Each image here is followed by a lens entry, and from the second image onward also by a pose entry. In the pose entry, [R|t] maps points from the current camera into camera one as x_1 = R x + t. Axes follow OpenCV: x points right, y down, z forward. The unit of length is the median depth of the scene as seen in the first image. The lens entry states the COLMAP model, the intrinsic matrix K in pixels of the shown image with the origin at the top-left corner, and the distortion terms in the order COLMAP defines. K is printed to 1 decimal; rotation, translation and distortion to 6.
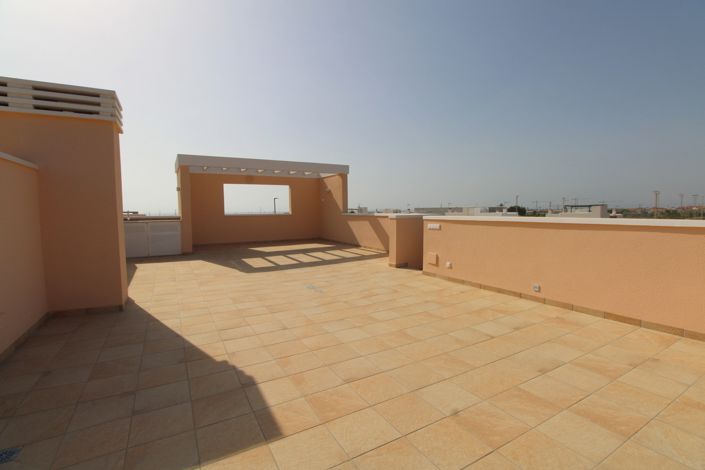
lens RADIAL K [[327.1, 0, 354.3], [0, 327.1, 234.7], [0, 0, 1]] dist [-0.003238, -0.009114]
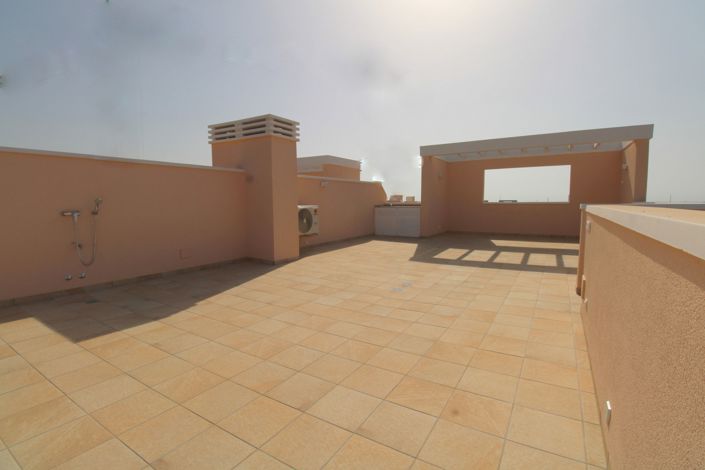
lens RADIAL K [[327.1, 0, 356.4], [0, 327.1, 233.9], [0, 0, 1]] dist [-0.003238, -0.009114]
pose [[0.476186, 0.094375, -0.874265, 0.786075], [-0.066342, 0.995246, 0.071300, -0.037828], [0.876838, 0.024048, 0.480184, 0.658797]]
